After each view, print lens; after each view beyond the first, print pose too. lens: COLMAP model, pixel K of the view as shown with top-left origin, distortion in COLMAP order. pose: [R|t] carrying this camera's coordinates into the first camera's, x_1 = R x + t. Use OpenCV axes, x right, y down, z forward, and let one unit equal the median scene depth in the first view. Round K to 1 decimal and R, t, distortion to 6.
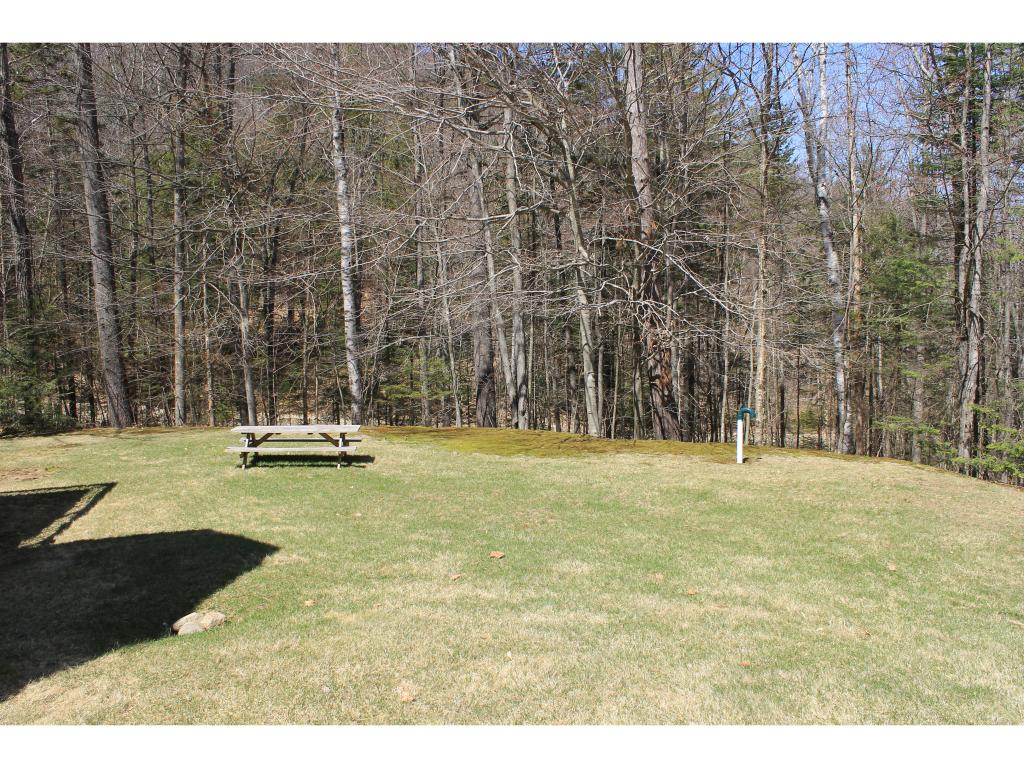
lens RADIAL K [[966.8, 0, 512.0], [0, 966.8, 384.0], [0, 0, 1]] dist [0.006451, 0.004668]
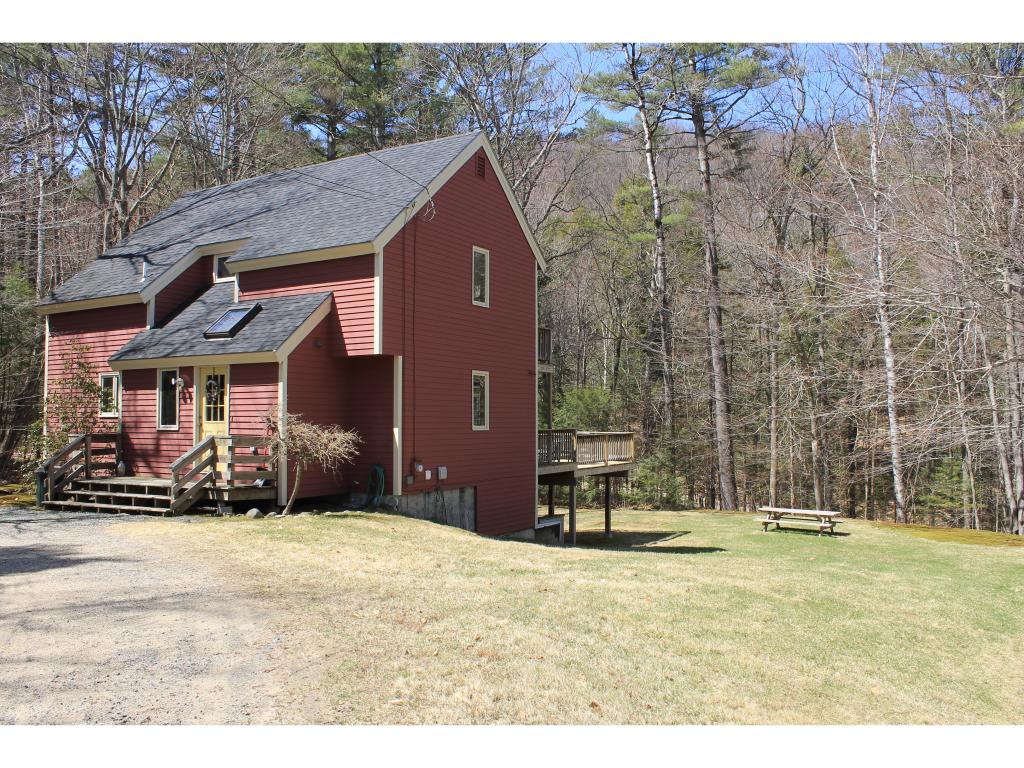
lens RADIAL K [[966.8, 0, 512.0], [0, 966.8, 384.0], [0, 0, 1]] dist [0.006451, 0.004668]
pose [[0.780963, -0.010880, -0.624483, 0.292686], [-0.063636, 0.993259, -0.096887, 0.016330], [0.621328, 0.115404, 0.775006, -0.405111]]
